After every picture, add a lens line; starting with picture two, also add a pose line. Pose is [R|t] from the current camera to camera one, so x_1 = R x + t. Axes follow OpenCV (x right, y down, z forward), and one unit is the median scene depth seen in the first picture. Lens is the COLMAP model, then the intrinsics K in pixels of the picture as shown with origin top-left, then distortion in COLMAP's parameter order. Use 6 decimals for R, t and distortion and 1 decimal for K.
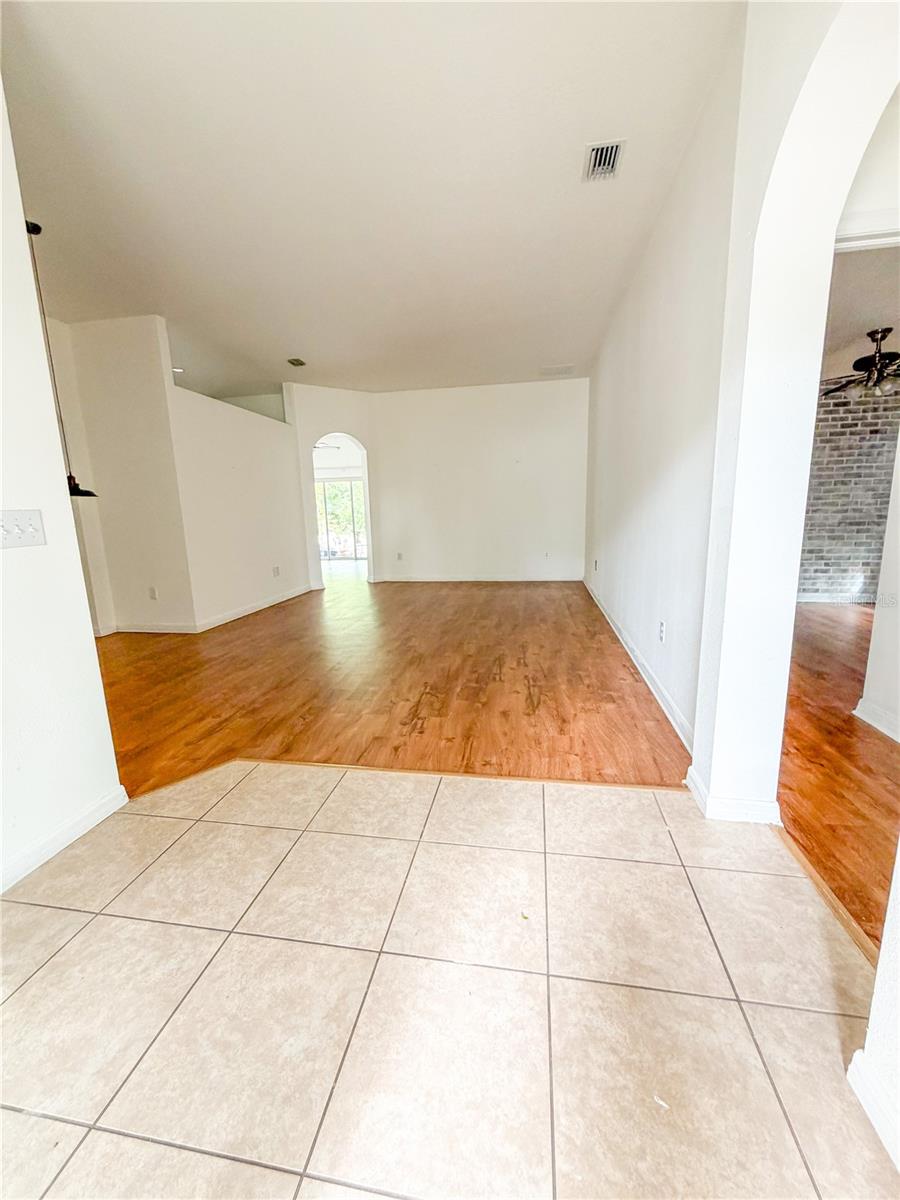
lens RADIAL K [[479.5, 0, 455.1], [0, 479.5, 596.4], [0, 0, 1]] dist [-0.000656, 0.000056]
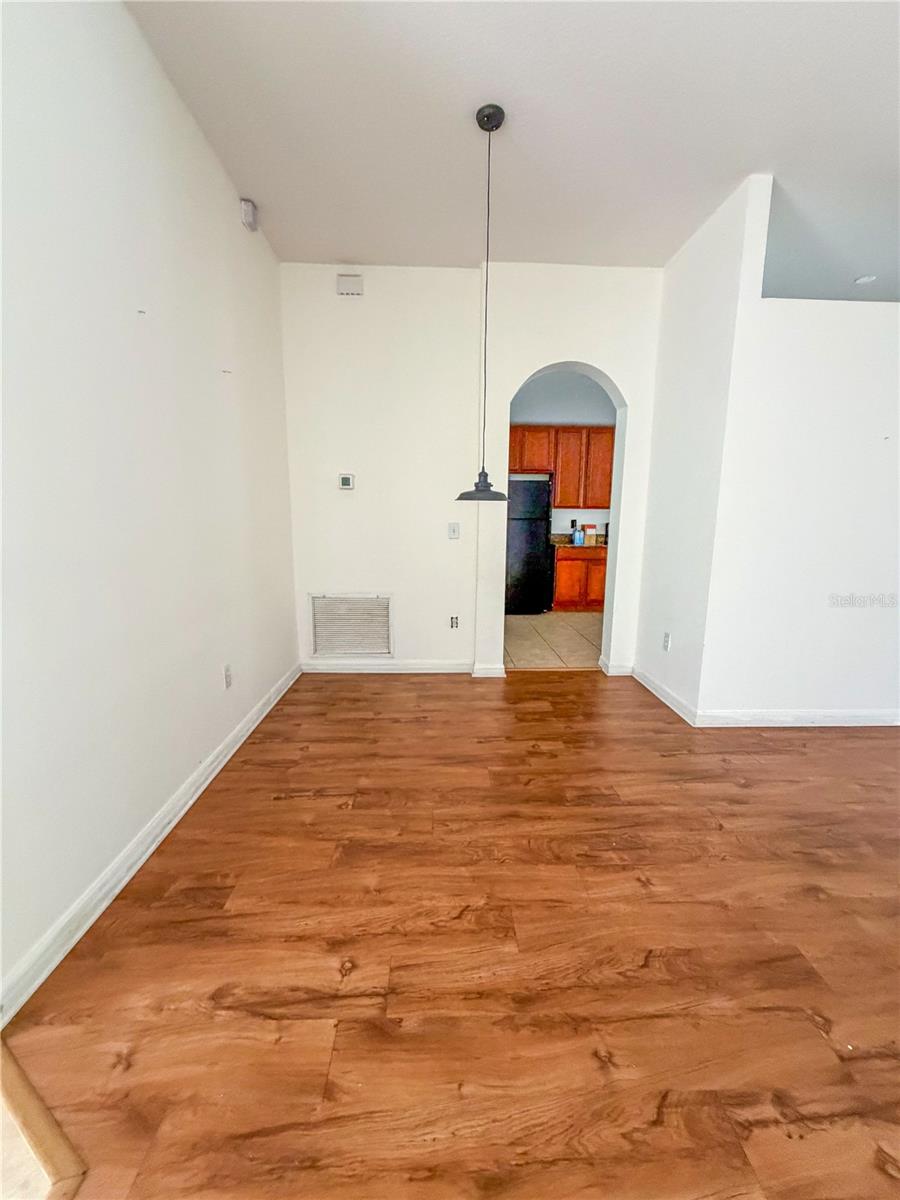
lens RADIAL K [[479.5, 0, 455.1], [0, 479.5, 596.4], [0, 0, 1]] dist [-0.000656, 0.000056]
pose [[0.205102, 0.183006, -0.961479, -0.073220], [-0.193186, 0.970607, 0.143533, -0.140832], [0.959485, 0.156306, 0.234428, 0.716422]]
